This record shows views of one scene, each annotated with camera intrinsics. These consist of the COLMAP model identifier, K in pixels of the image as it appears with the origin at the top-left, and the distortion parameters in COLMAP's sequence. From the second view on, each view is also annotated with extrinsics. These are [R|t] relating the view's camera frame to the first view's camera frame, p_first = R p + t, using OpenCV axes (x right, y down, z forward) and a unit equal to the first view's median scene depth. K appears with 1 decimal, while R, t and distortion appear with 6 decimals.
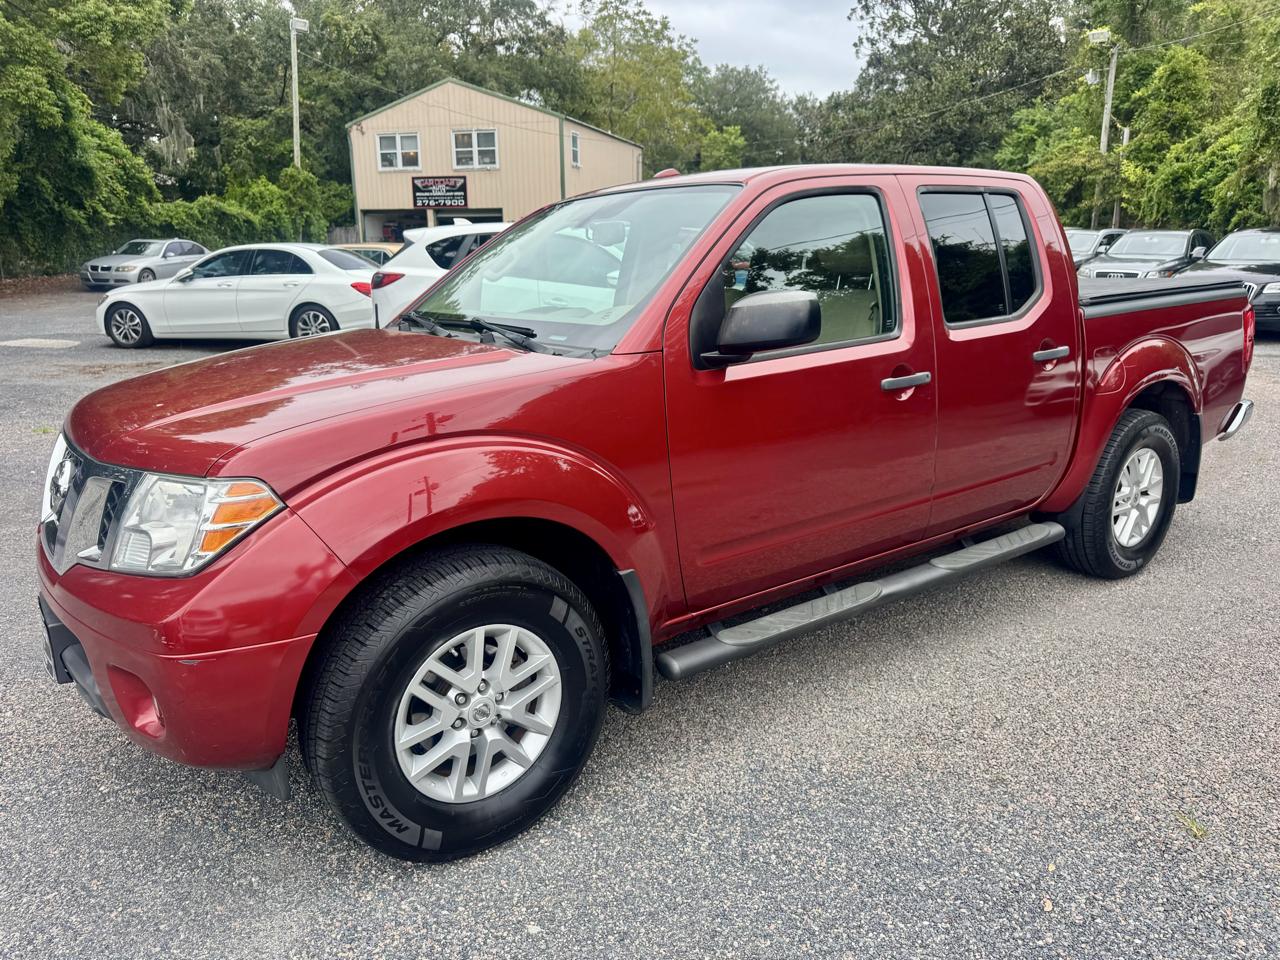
lens RADIAL K [[942.8, 0, 655.5], [0, 942.8, 481.5], [0, 0, 1]] dist [0.031613, -0.038834]
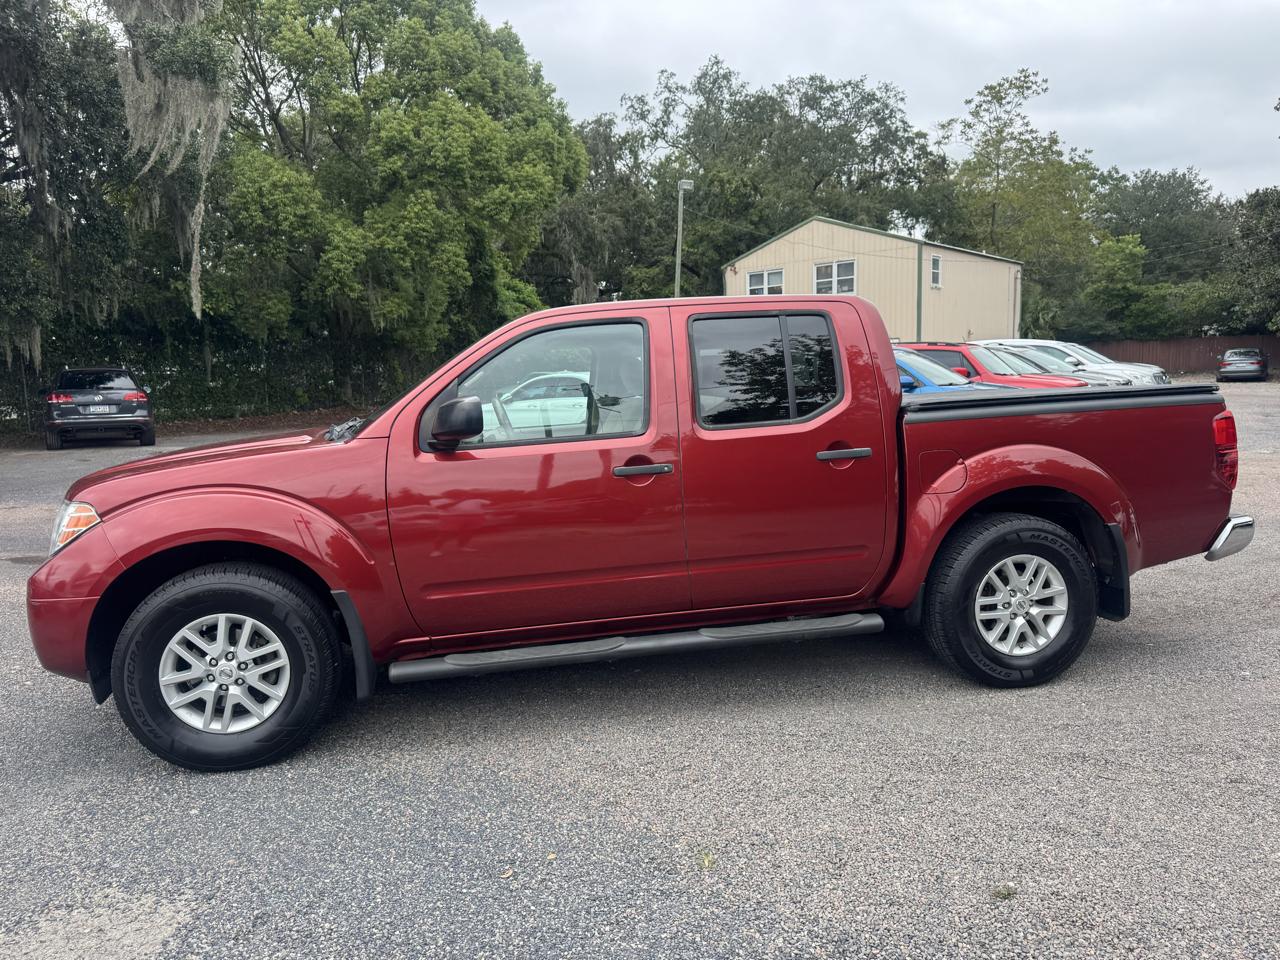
lens RADIAL K [[942.8, 0, 633.2], [0, 942.8, 489.1], [0, 0, 1]] dist [0.031613, -0.038834]
pose [[0.900384, 0.029630, -0.434087, 0.693505], [-0.080878, 0.991688, -0.100068, 0.034811], [0.427514, 0.125208, 0.895296, -0.072822]]
